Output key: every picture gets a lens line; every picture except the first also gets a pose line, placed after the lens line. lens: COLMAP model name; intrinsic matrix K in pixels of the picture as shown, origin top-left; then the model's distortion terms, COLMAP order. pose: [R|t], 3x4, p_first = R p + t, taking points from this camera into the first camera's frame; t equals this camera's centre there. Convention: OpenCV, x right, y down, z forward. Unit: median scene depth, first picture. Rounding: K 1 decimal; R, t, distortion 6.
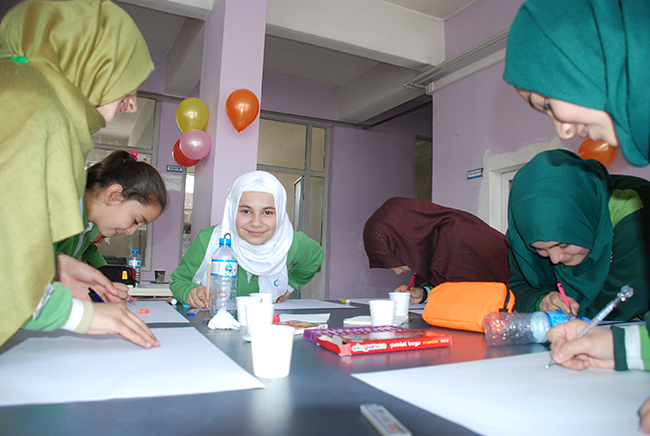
lens RADIAL K [[513.2, 0, 324.8], [0, 513.2, 217.0], [0, 0, 1]] dist [-0.143683, 0.103382]
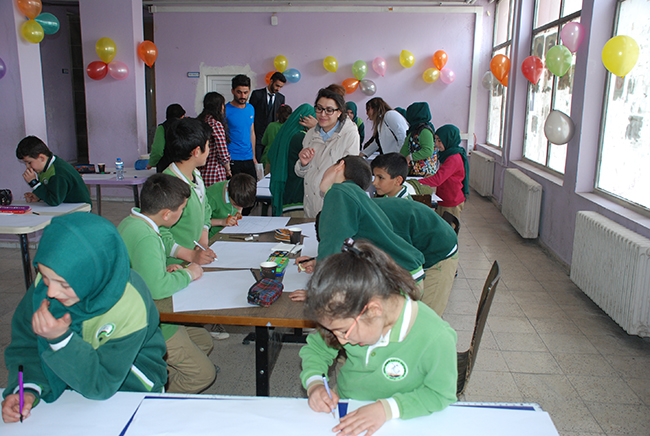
lens RADIAL K [[598.9, 0, 321.3], [0, 598.9, 223.8], [0, 0, 1]] dist [-0.018752, 0.000000]
pose [[0.541667, -0.194632, 0.817750, -1.235365], [-0.078247, 0.956926, 0.279587, -0.199601], [-0.836943, -0.215430, 0.503106, -0.521153]]
